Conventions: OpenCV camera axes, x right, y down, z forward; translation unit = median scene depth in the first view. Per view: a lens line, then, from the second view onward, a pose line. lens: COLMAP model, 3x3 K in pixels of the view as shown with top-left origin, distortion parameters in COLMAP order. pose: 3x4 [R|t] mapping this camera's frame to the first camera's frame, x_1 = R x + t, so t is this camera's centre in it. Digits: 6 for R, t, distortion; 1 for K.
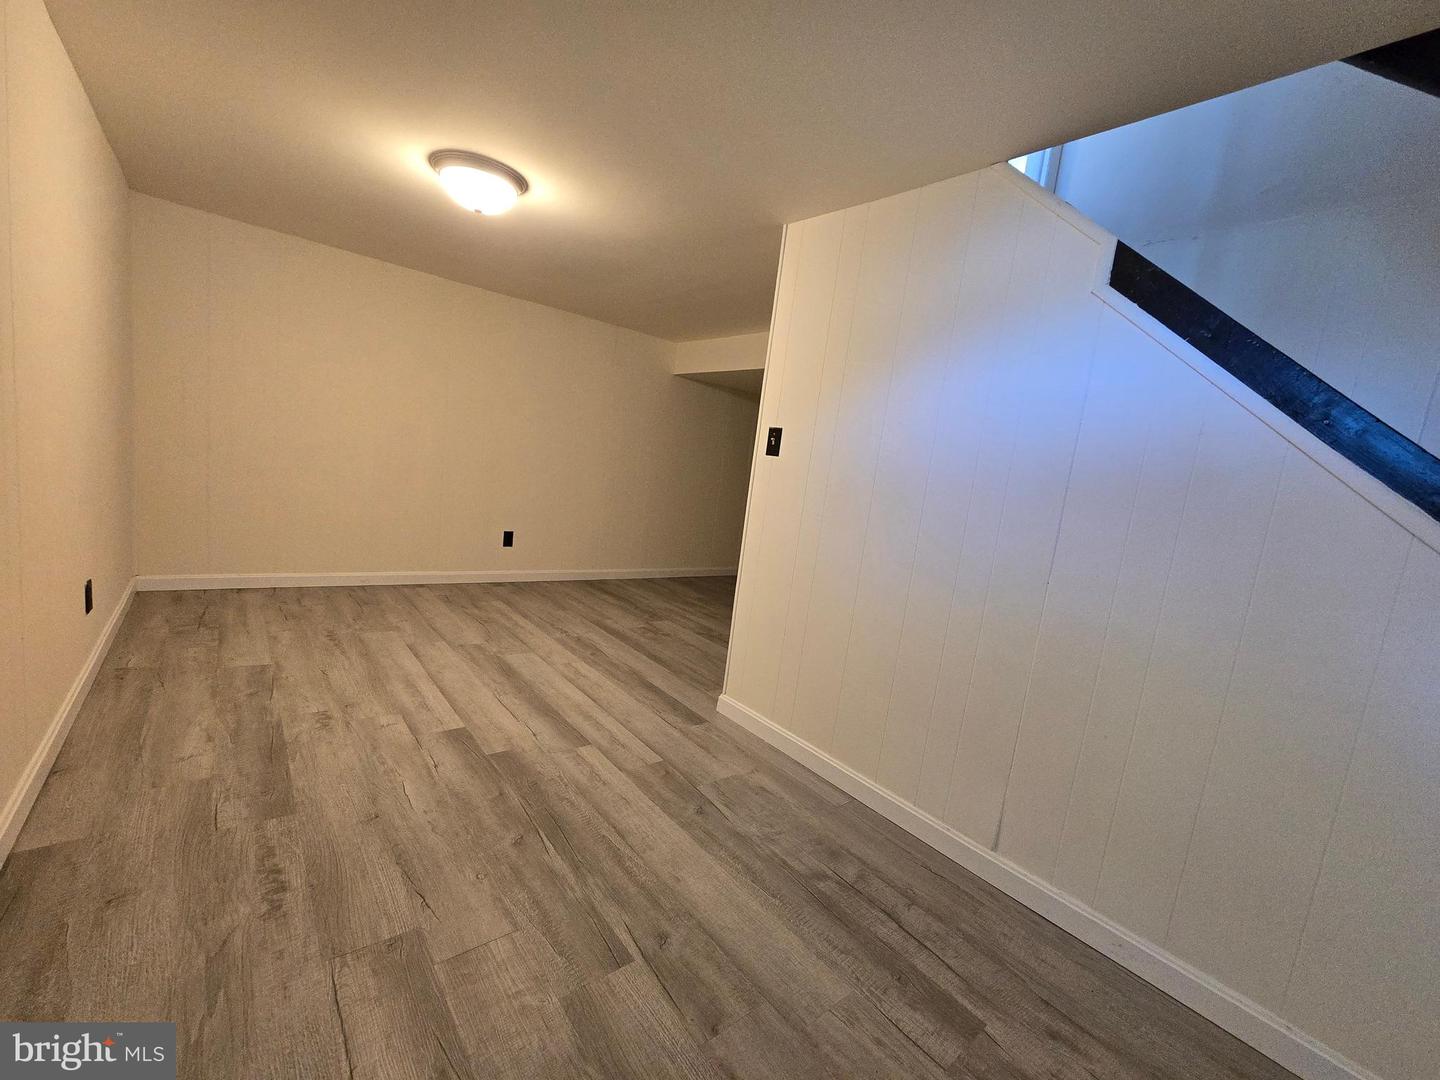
lens RADIAL K [[591.5, 0, 725.3], [0, 591.5, 549.1], [0, 0, 1]] dist [-0.003939, 0.001958]
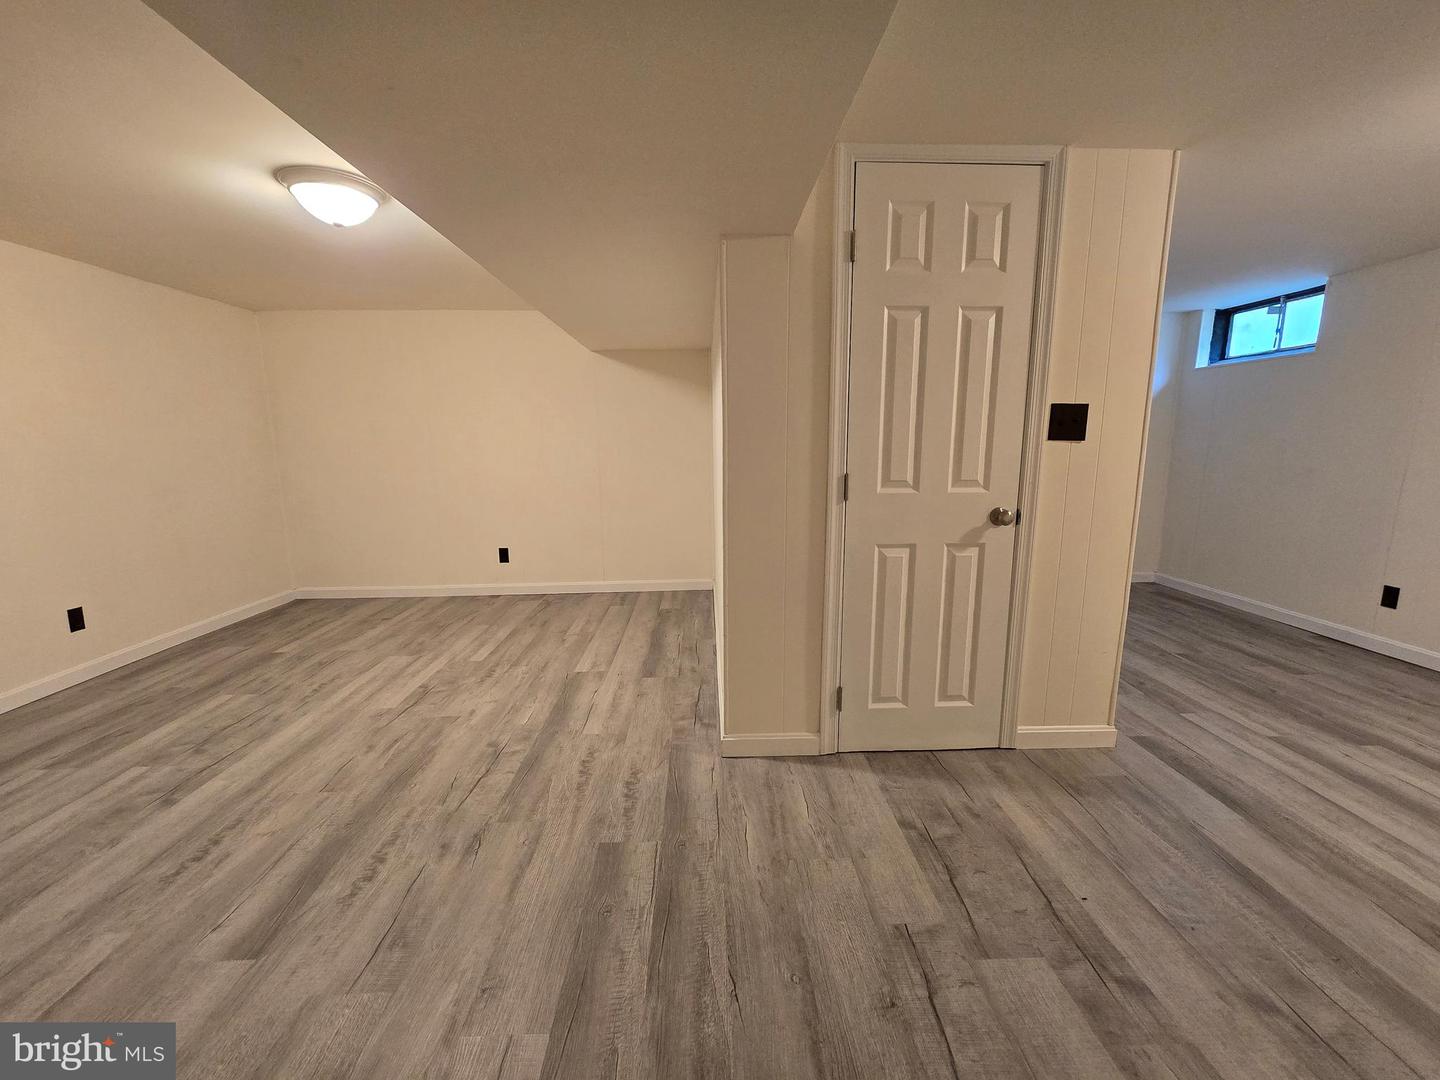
lens RADIAL K [[591.5, 0, 729.8], [0, 591.5, 542.3], [0, 0, 1]] dist [-0.003939, 0.001958]
pose [[-0.790013, -0.219308, 0.572524, 0.002173], [-0.005756, 0.936445, 0.350767, -0.335200], [-0.613064, 0.273815, -0.741066, 2.151521]]
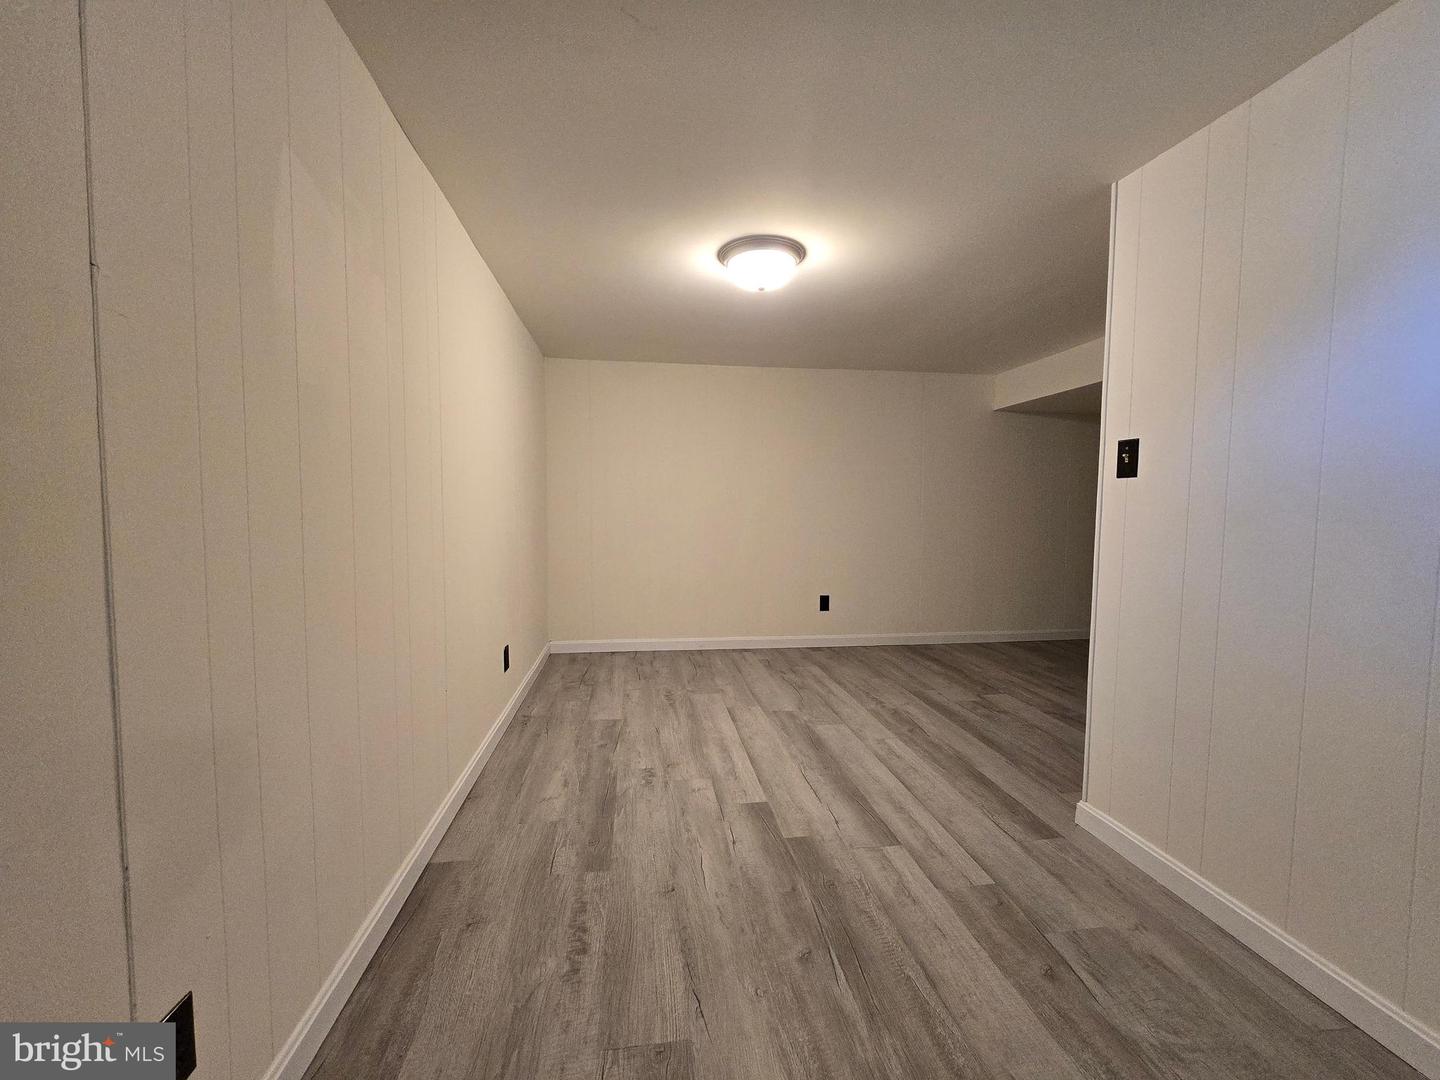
lens RADIAL K [[591.5, 0, 724.6], [0, 591.5, 547.2], [0, 0, 1]] dist [-0.003939, 0.001958]
pose [[0.849004, -0.084453, -0.521593, 0.032197], [0.026925, 0.992777, -0.116918, 0.002647], [0.527699, 0.085220, 0.845146, 0.117314]]
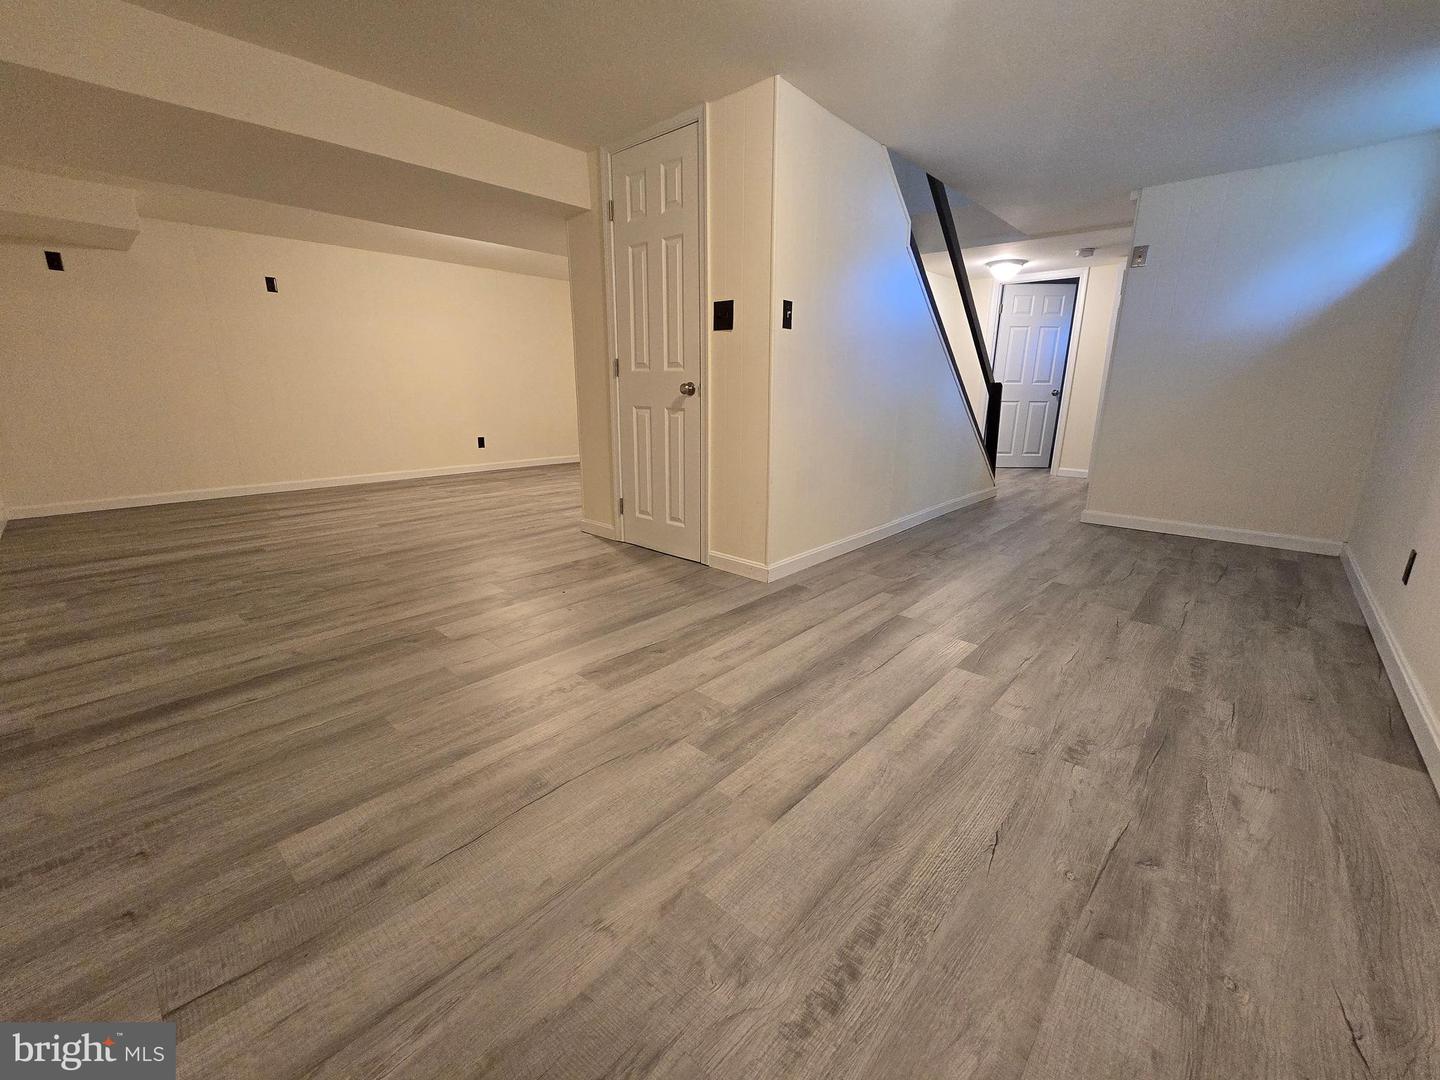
lens RADIAL K [[591.5, 0, 725.9], [0, 591.5, 546.0], [0, 0, 1]] dist [-0.003939, 0.001958]
pose [[-0.147041, -0.378059, 0.914030, -1.079095], [0.117658, 0.910828, 0.395663, -0.244961], [-0.982108, 0.165722, -0.089447, 1.322513]]
